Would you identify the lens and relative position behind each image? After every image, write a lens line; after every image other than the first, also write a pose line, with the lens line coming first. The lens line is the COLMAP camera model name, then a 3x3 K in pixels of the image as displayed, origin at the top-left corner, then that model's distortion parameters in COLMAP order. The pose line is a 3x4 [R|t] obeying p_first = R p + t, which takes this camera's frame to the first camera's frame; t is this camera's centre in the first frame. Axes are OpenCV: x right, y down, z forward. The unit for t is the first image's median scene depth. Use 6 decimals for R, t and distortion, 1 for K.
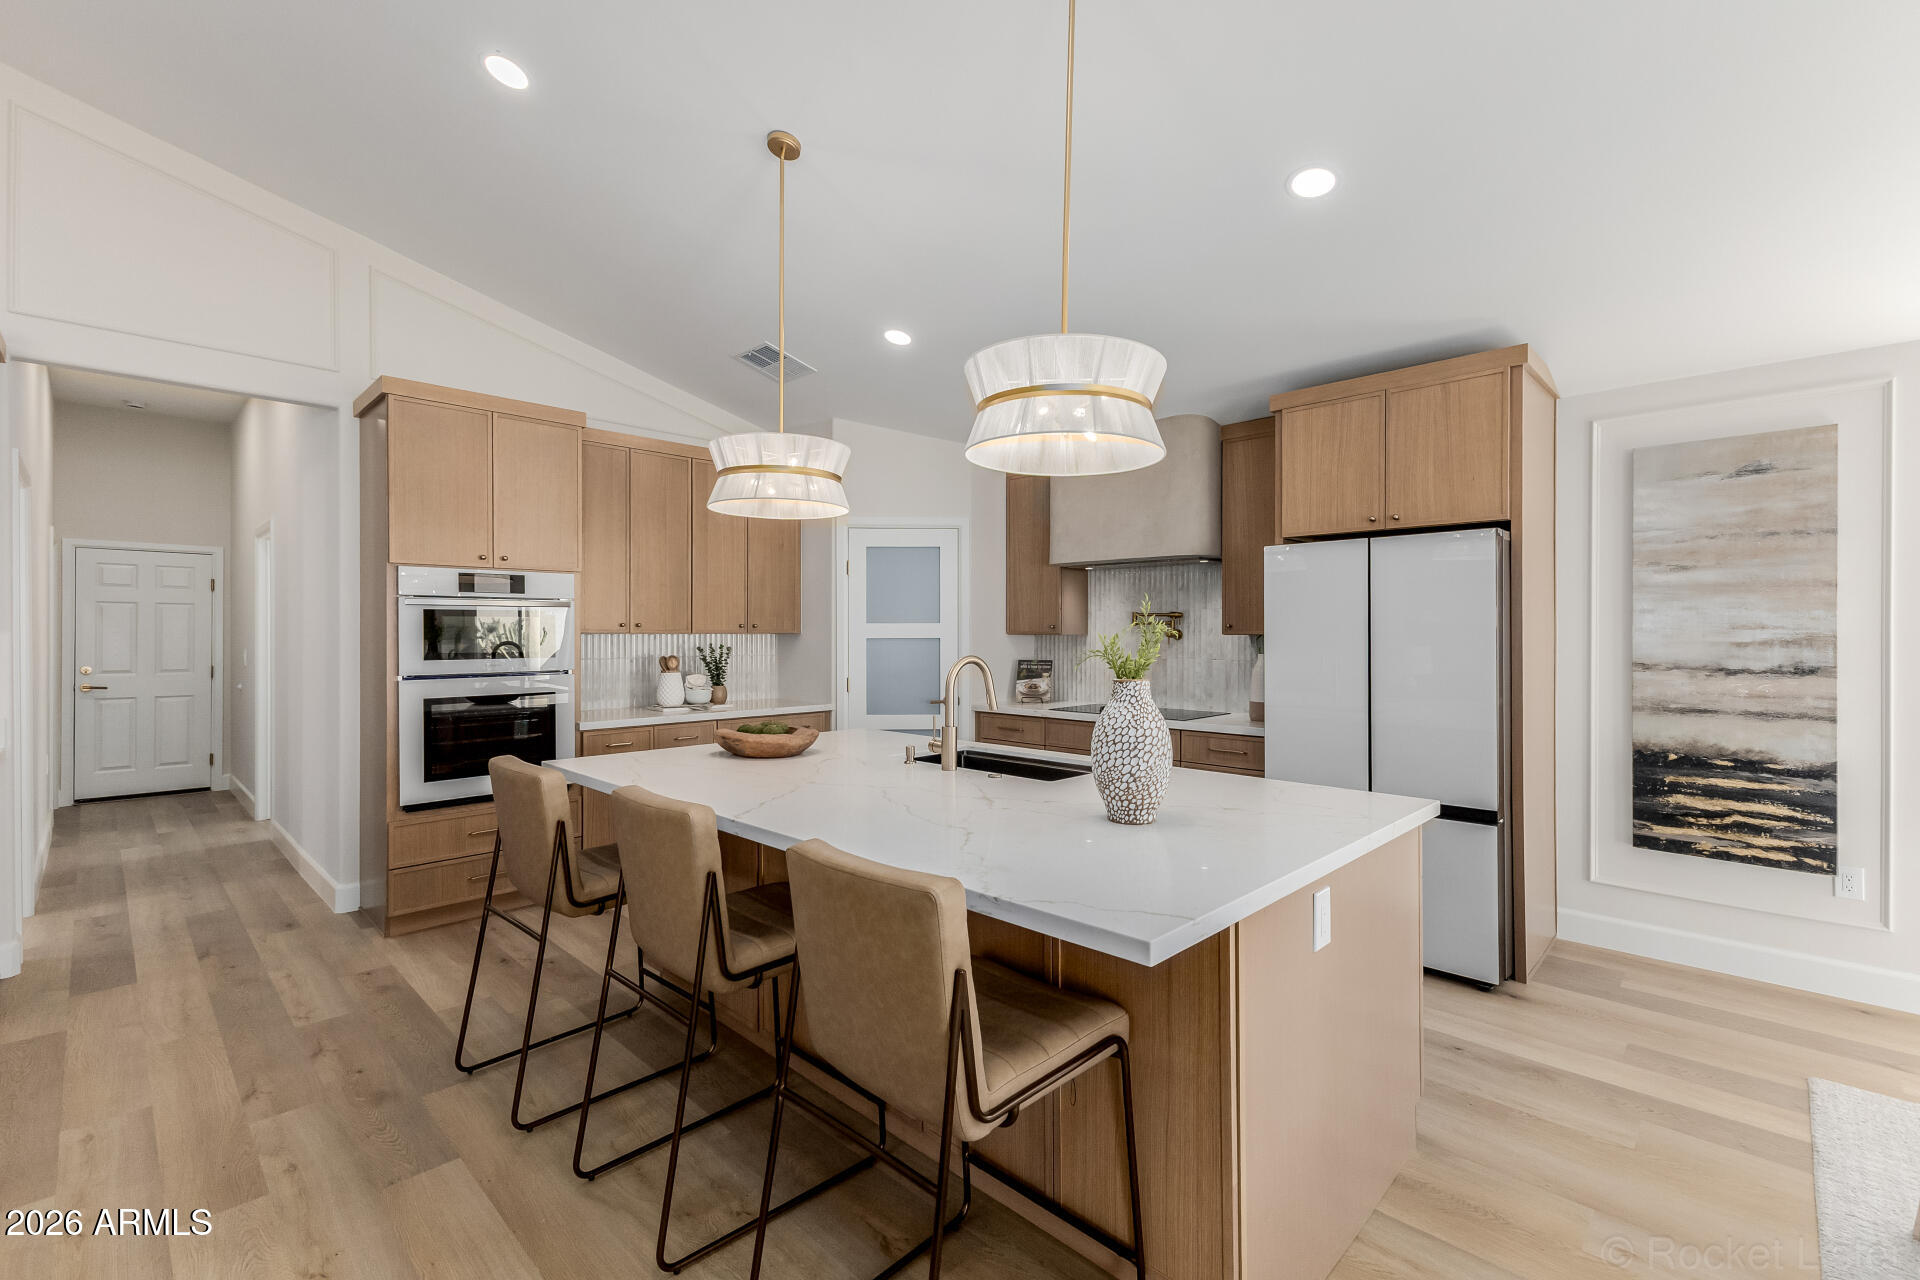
lens RADIAL K [[832.1, 0, 960.0], [0, 832.1, 640.0], [0, 0, 1]] dist [0.015698, -0.005326]
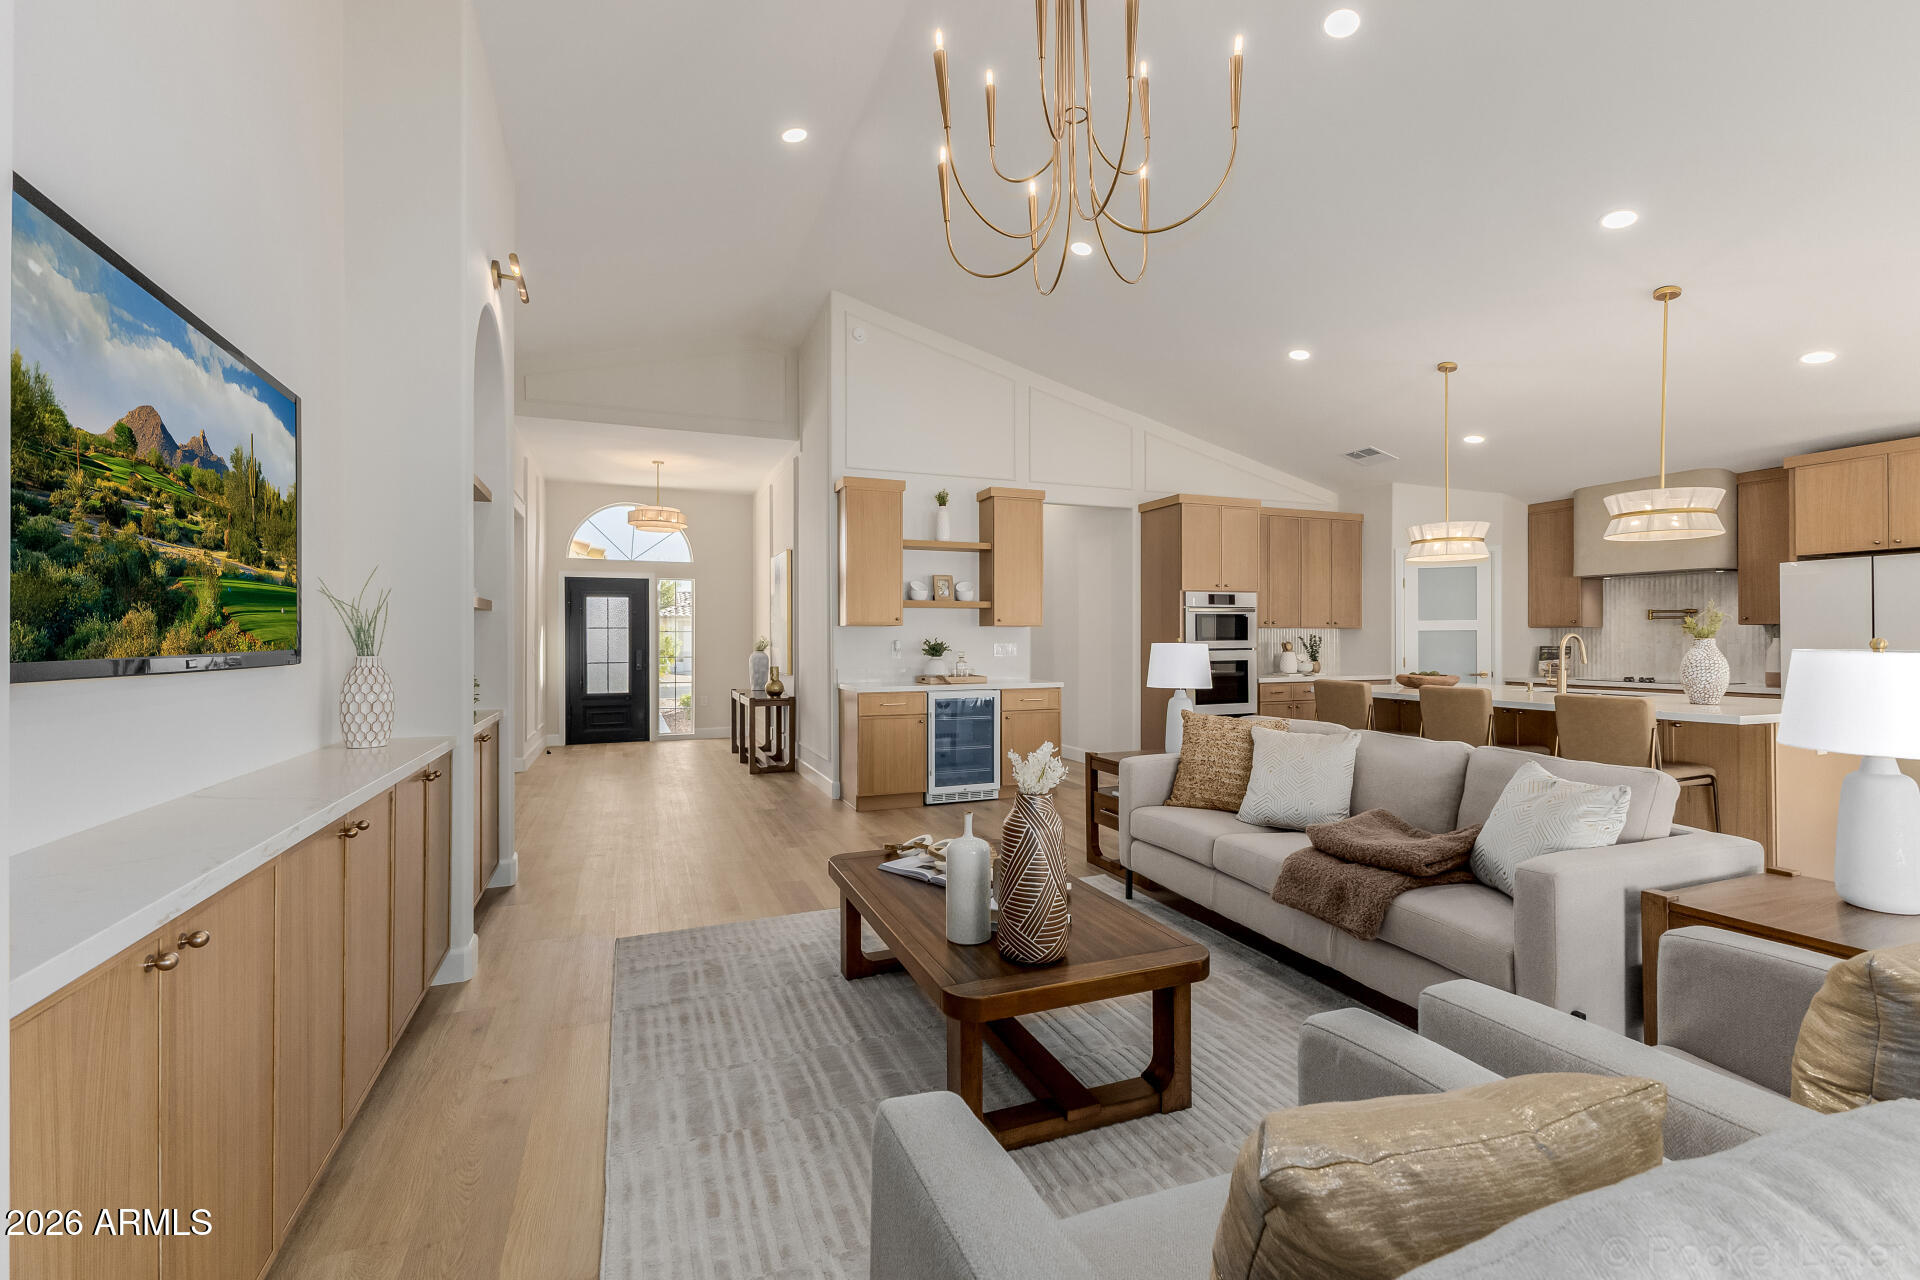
lens RADIAL K [[832.1, 0, 960.0], [0, 832.1, 640.0], [0, 0, 1]] dist [0.015698, -0.005326]
pose [[0.916197, -0.002204, -0.400722, -0.283247], [-0.001155, 0.999966, -0.008142, 0.029496], [0.400727, 0.007923, 0.916163, -0.724944]]
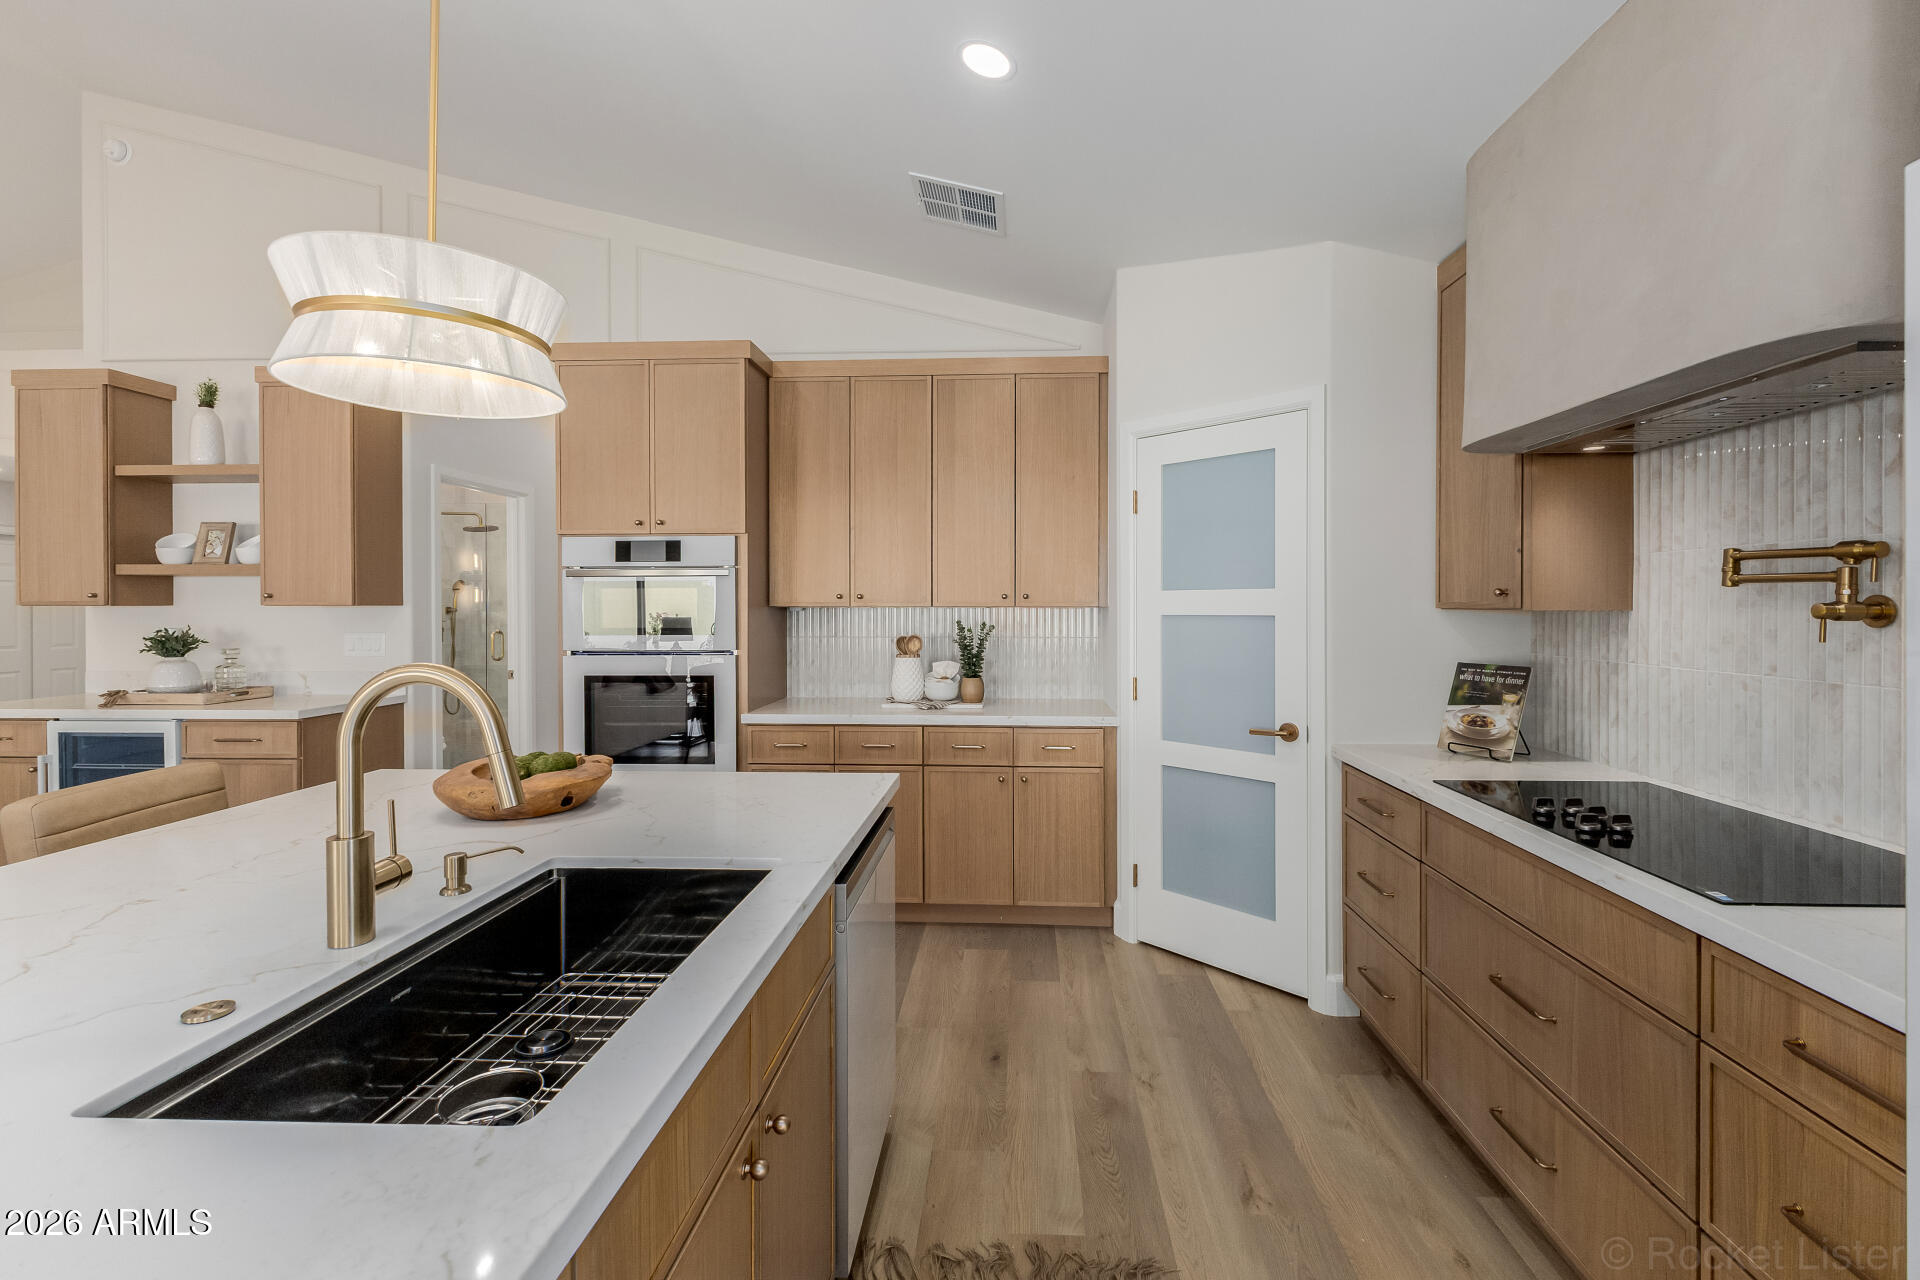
lens RADIAL K [[827.2, 0, 994.2], [0, 827.2, 605.9], [0, 0, 1]] dist [0.001205, 0.000257]
pose [[0.668065, -0.000015, -0.744103, 0.279194], [-0.005634, 0.999971, -0.005079, -0.005196], [0.744081, 0.007585, 0.668046, 0.546395]]
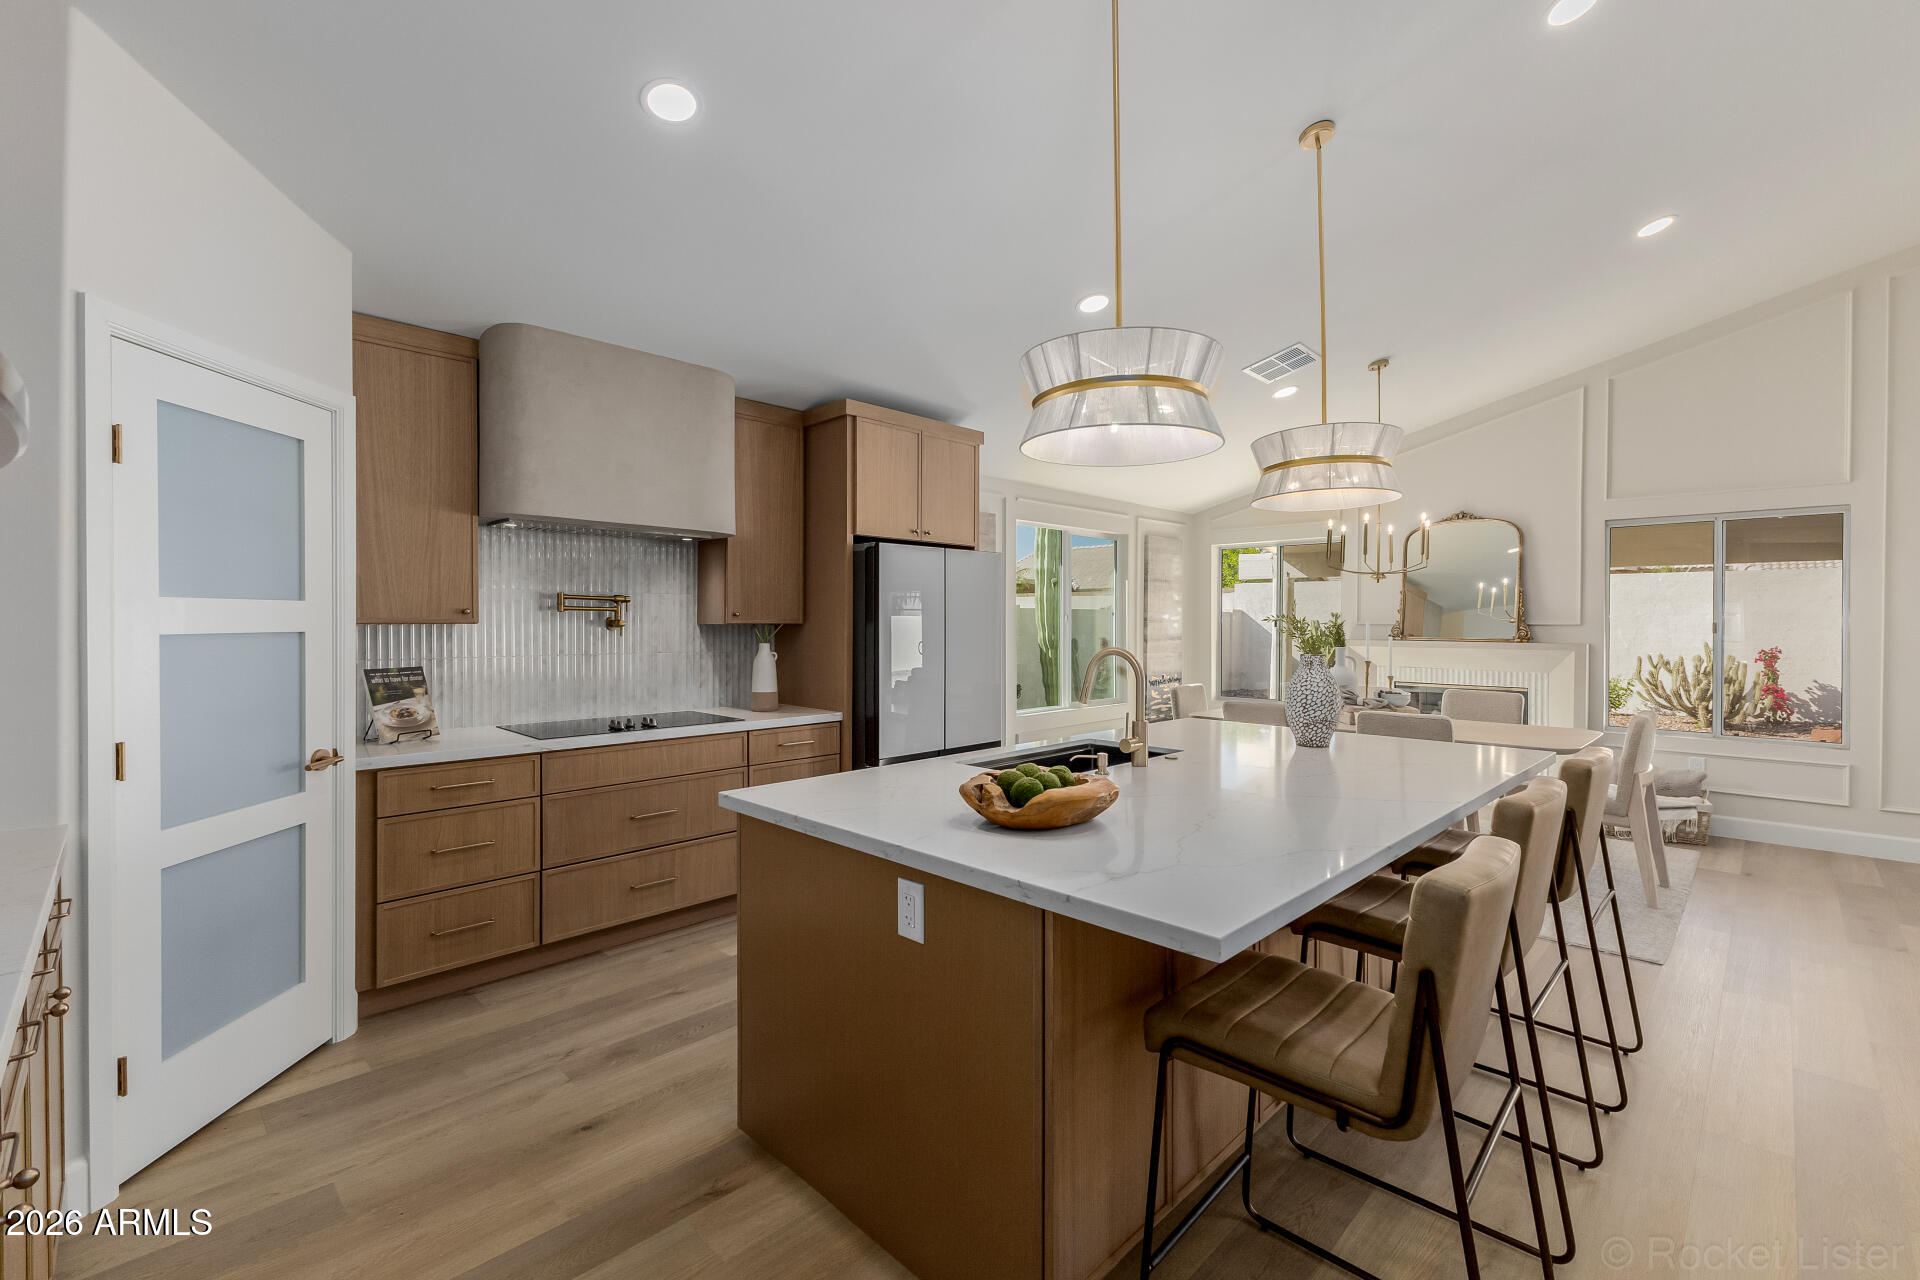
lens RADIAL K [[817.7, 0, 953.3], [0, 817.7, 629.5], [0, 0, 1]] dist [-0.000615, -0.000061]
pose [[0.019821, -0.009064, 0.999762, -0.527381], [0.004404, 0.999950, 0.008978, -0.006619], [-0.999794, 0.004225, 0.019860, 0.675947]]
